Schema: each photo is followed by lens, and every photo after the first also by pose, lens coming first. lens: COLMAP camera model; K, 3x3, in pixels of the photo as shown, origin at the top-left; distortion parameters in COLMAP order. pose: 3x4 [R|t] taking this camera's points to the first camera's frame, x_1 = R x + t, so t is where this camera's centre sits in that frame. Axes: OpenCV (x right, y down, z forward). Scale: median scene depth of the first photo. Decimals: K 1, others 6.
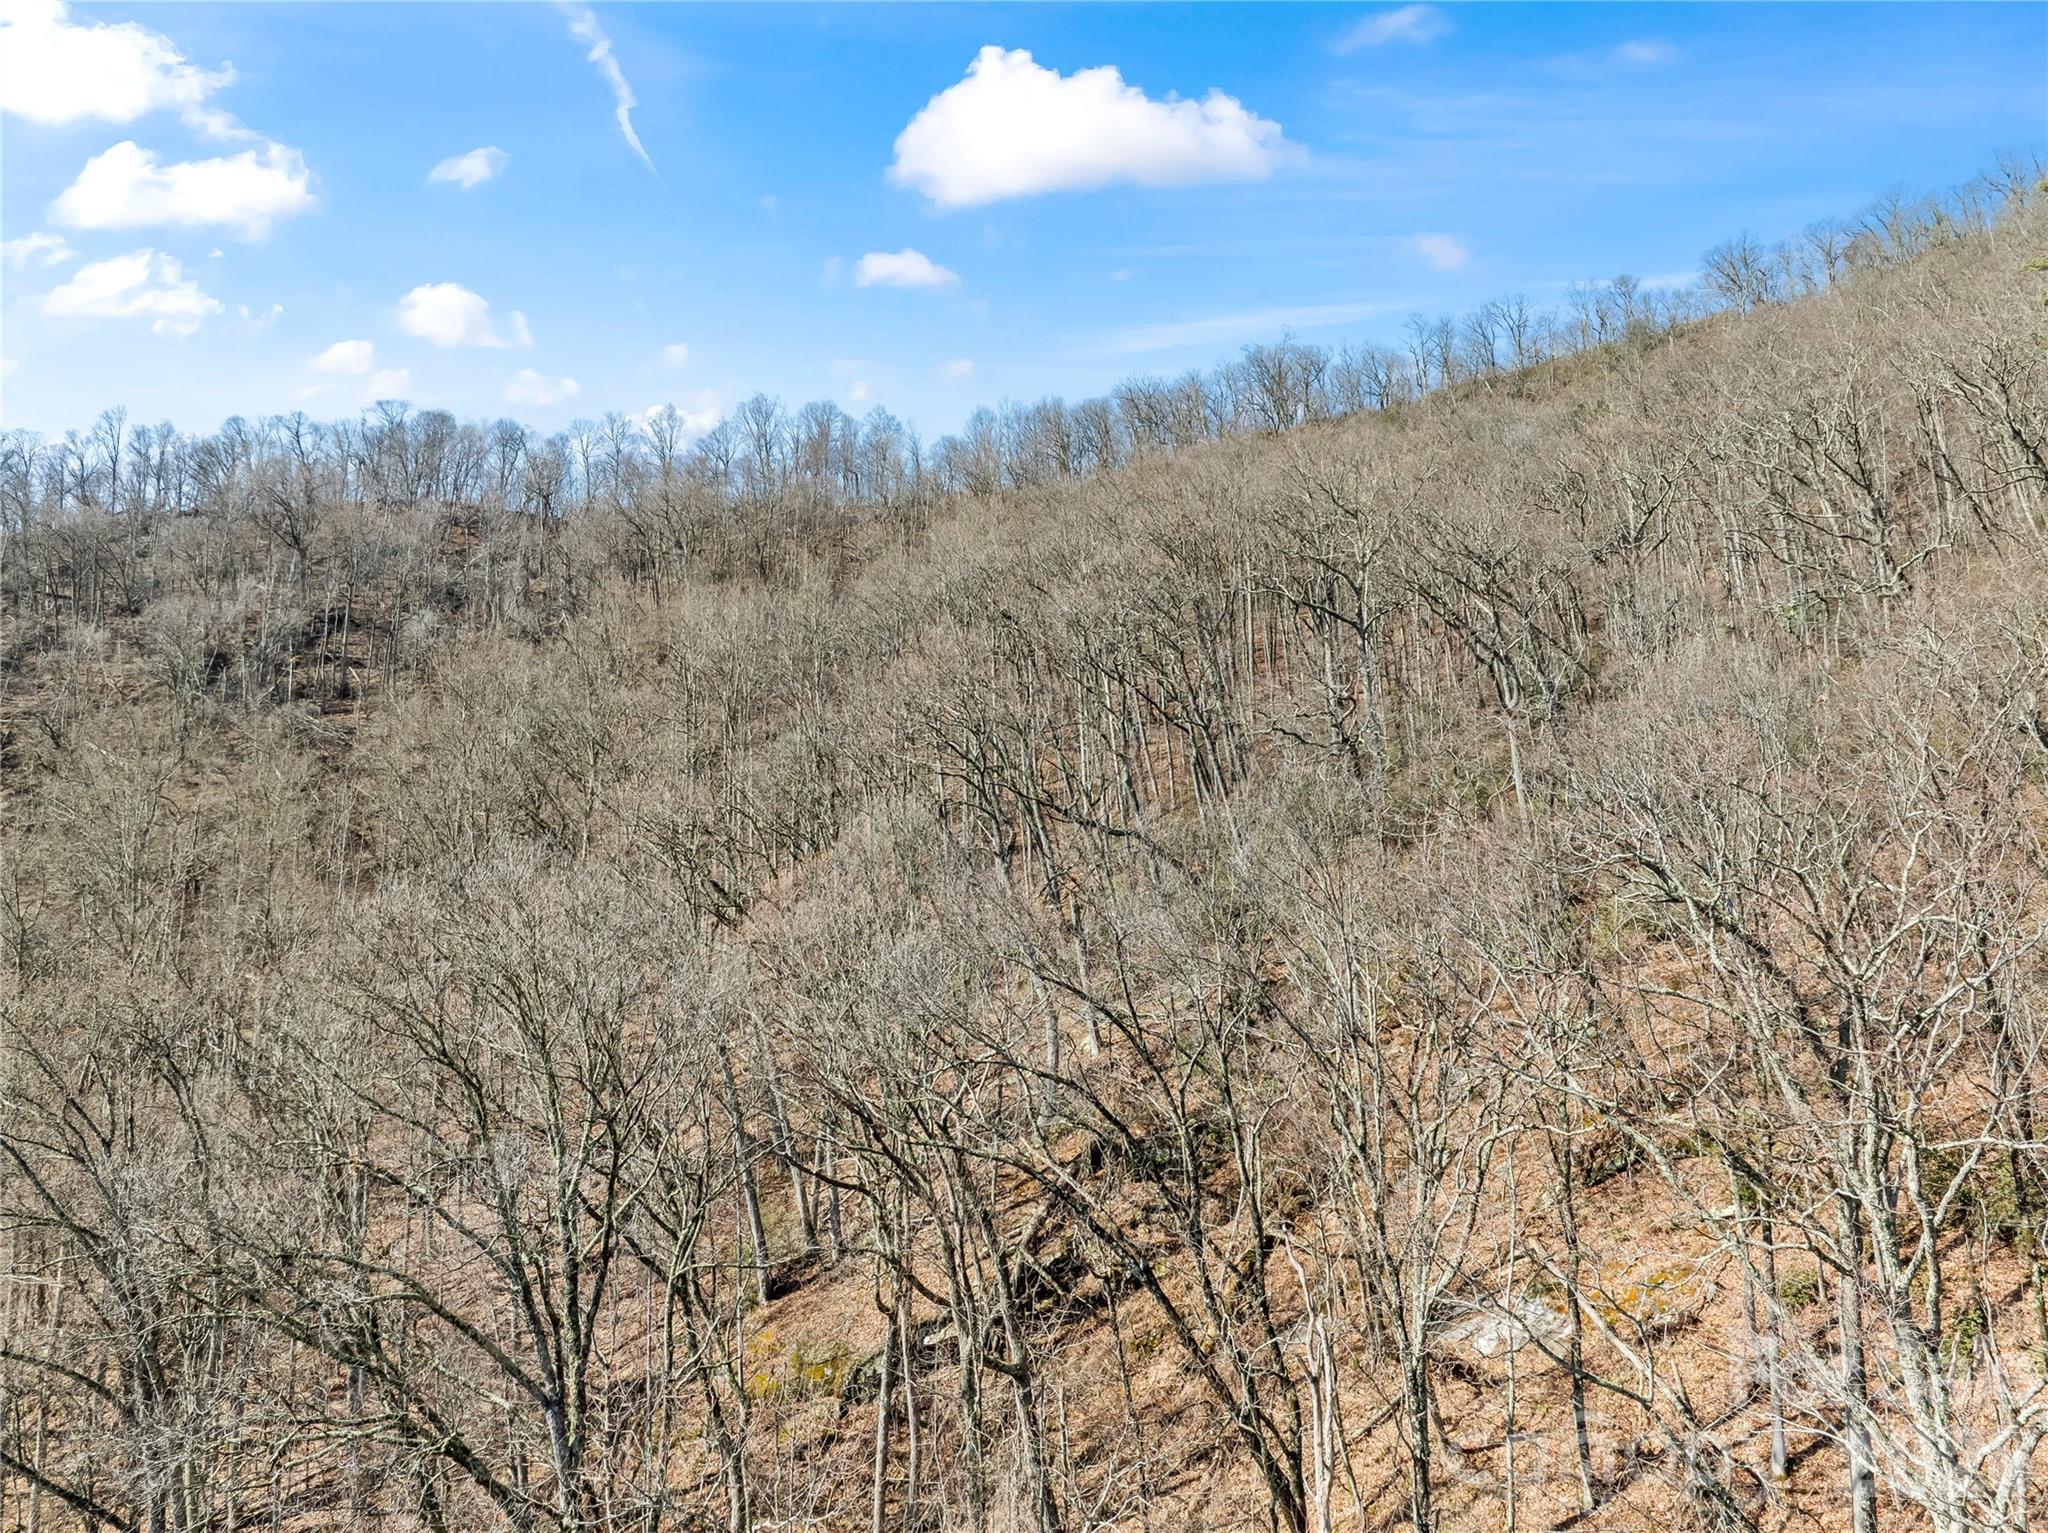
lens RADIAL K [[1429.2, 0, 1036.6], [0, 1429.2, 767.1], [0, 0, 1]] dist [-0.050970, 0.004792]
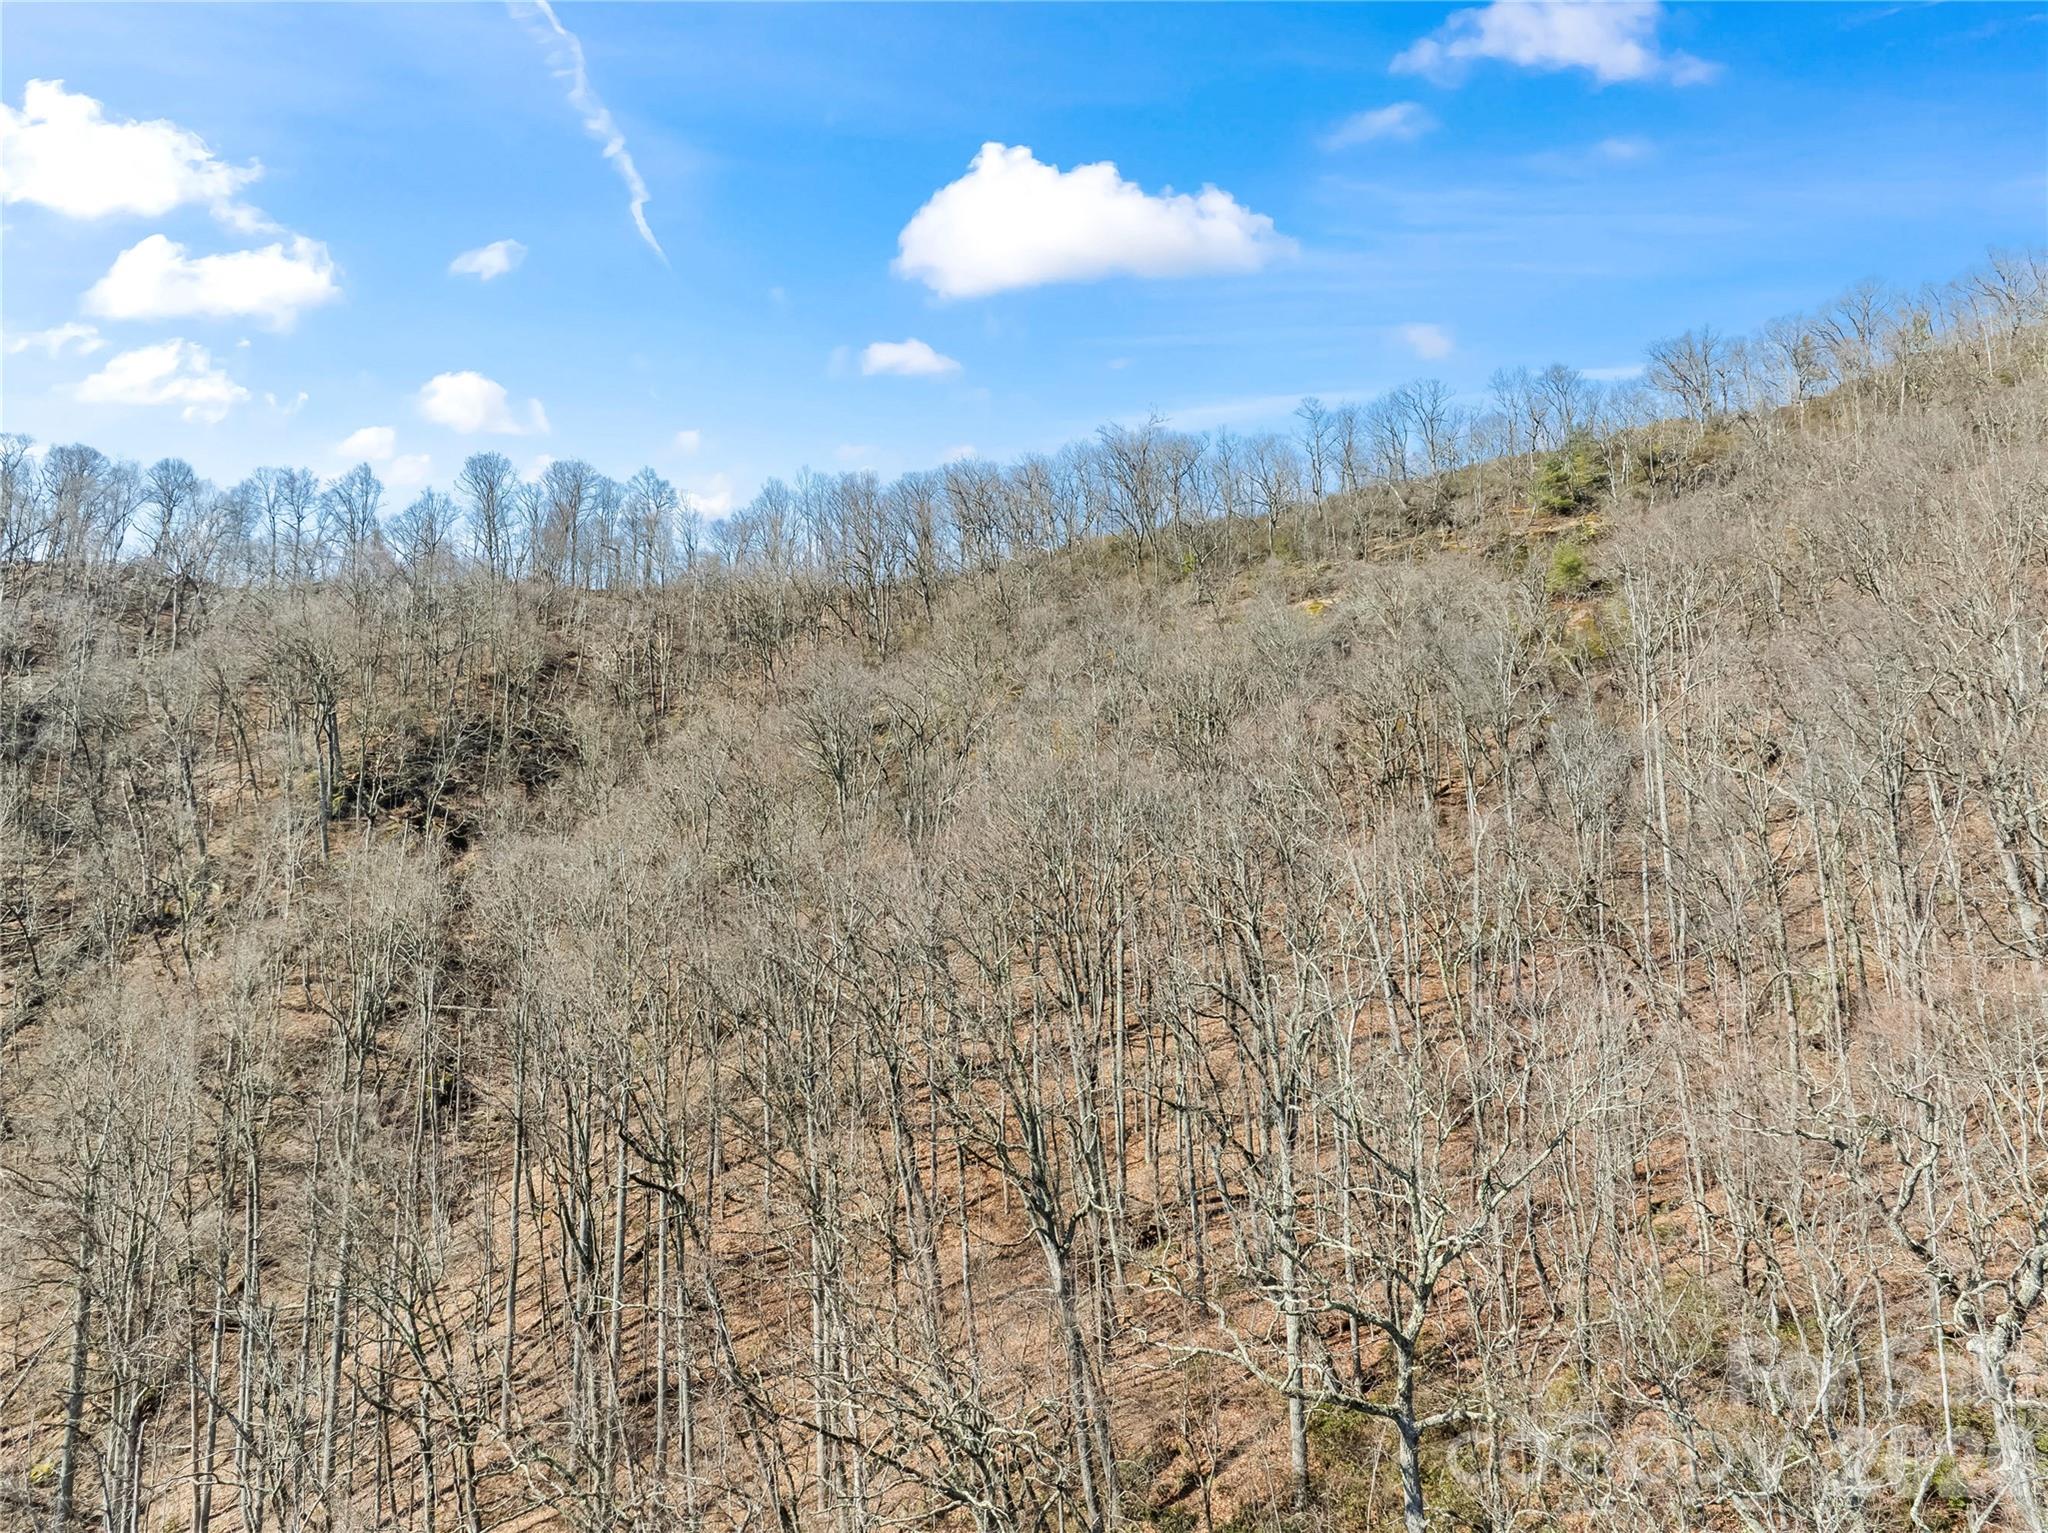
lens RADIAL K [[1429.2, 0, 1026.5], [0, 1429.2, 765.9], [0, 0, 1]] dist [-0.050970, 0.004792]
pose [[0.993929, 0.028723, 0.106208, 0.023978], [-0.029376, 0.999558, 0.004588, -0.106987], [-0.106029, -0.007680, 0.994333, 0.200202]]
